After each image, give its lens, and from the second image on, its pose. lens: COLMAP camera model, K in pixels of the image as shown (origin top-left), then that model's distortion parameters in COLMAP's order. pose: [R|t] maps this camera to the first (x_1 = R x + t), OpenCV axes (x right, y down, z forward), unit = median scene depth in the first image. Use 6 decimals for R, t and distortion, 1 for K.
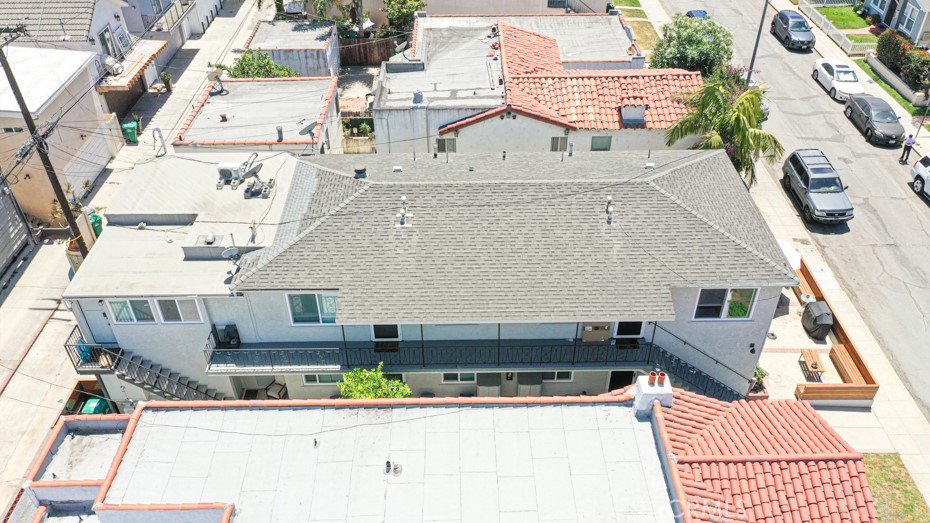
lens RADIAL K [[736.1, 0, 466.4], [0, 736.1, 261.7], [0, 0, 1]] dist [-0.003955, 0.000893]
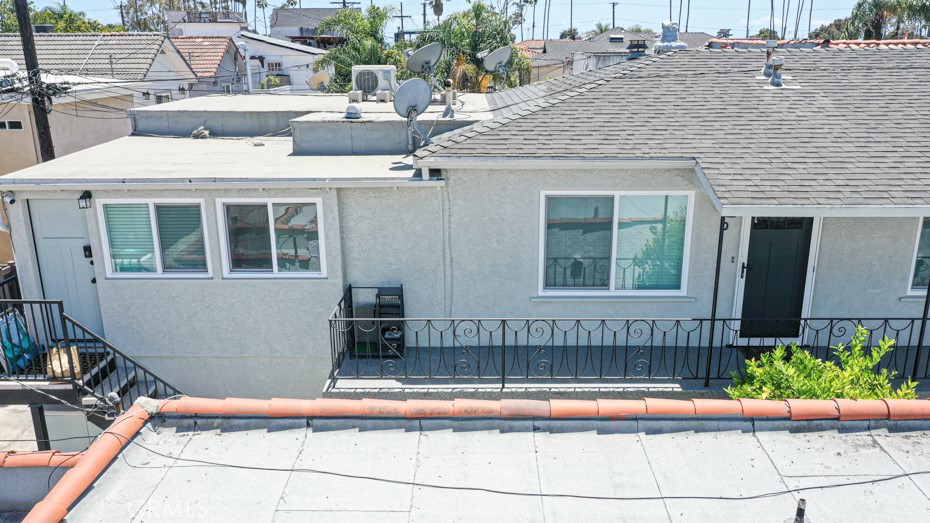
lens RADIAL K [[736.1, 0, 464.1], [0, 736.1, 260.4], [0, 0, 1]] dist [-0.003955, 0.000893]
pose [[0.999516, 0.003611, -0.030896, -0.270114], [-0.014877, 0.927766, -0.372866, 0.223907], [0.027318, 0.373145, 0.927371, 0.627448]]
